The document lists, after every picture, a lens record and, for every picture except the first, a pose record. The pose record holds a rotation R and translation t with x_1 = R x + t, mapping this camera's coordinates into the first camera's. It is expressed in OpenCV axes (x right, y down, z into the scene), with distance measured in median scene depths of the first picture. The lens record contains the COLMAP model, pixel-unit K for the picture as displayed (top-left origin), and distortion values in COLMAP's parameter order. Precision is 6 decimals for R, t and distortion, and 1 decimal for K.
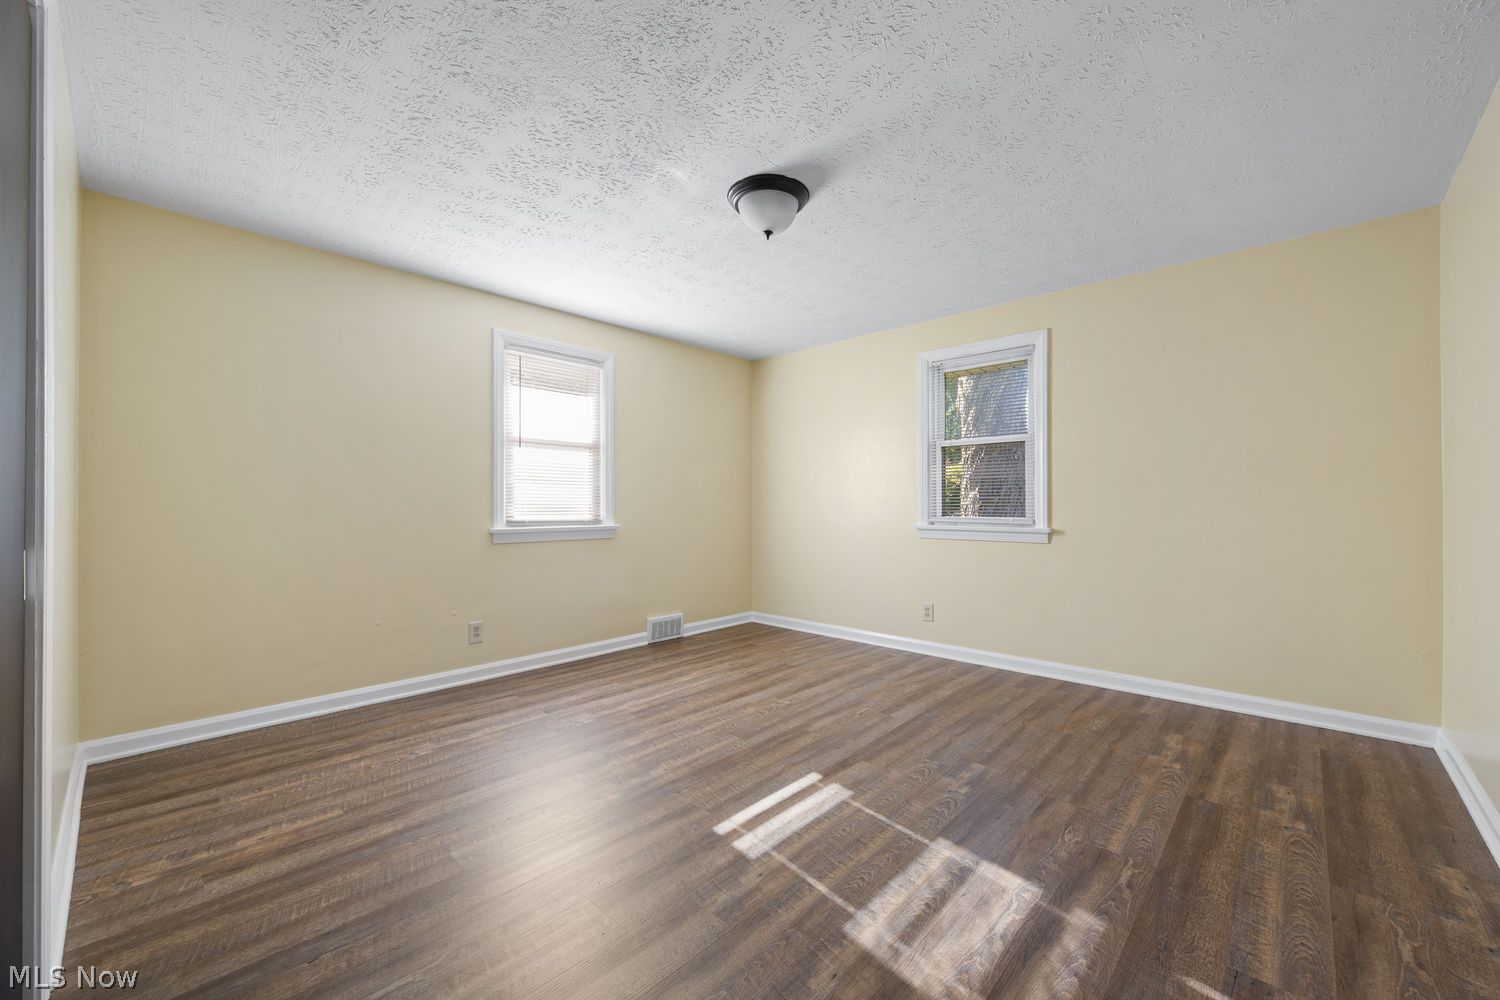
lens RADIAL K [[588.1, 0, 751.9], [0, 588.1, 501.8], [0, 0, 1]] dist [0.002340, -0.000755]
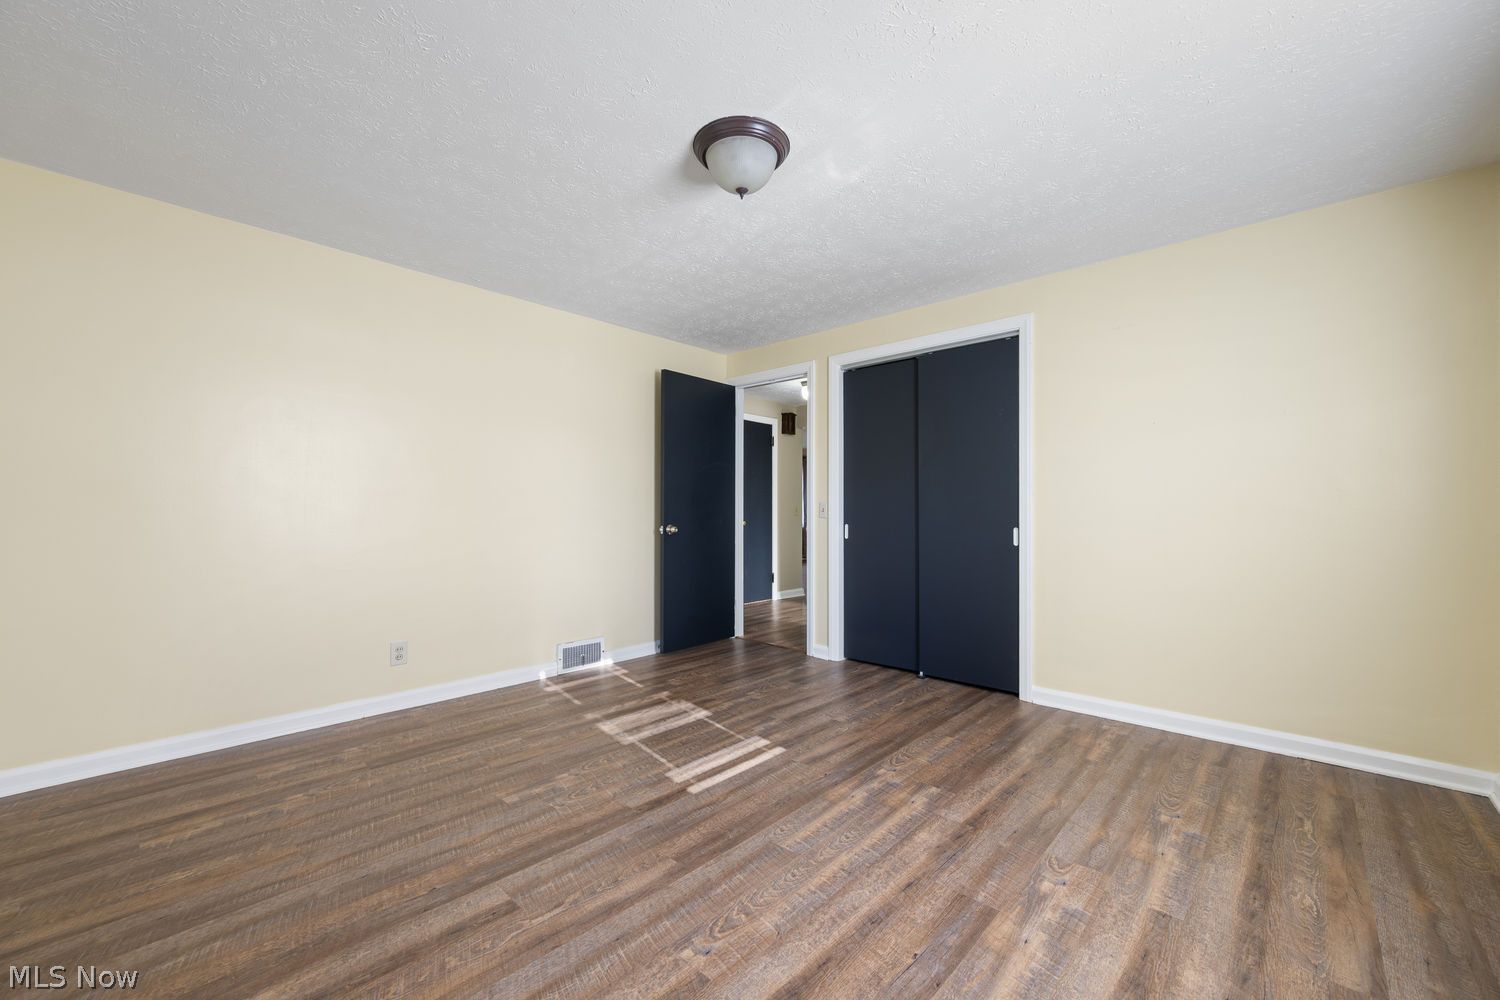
lens RADIAL K [[588.1, 0, 740.0], [0, 588.1, 505.4], [0, 0, 1]] dist [0.002340, -0.000755]
pose [[-0.999879, -0.000341, 0.015542, 0.016596], [-0.000581, 0.999881, -0.015418, 0.010139], [-0.015534, -0.015425, -0.999760, 1.970798]]
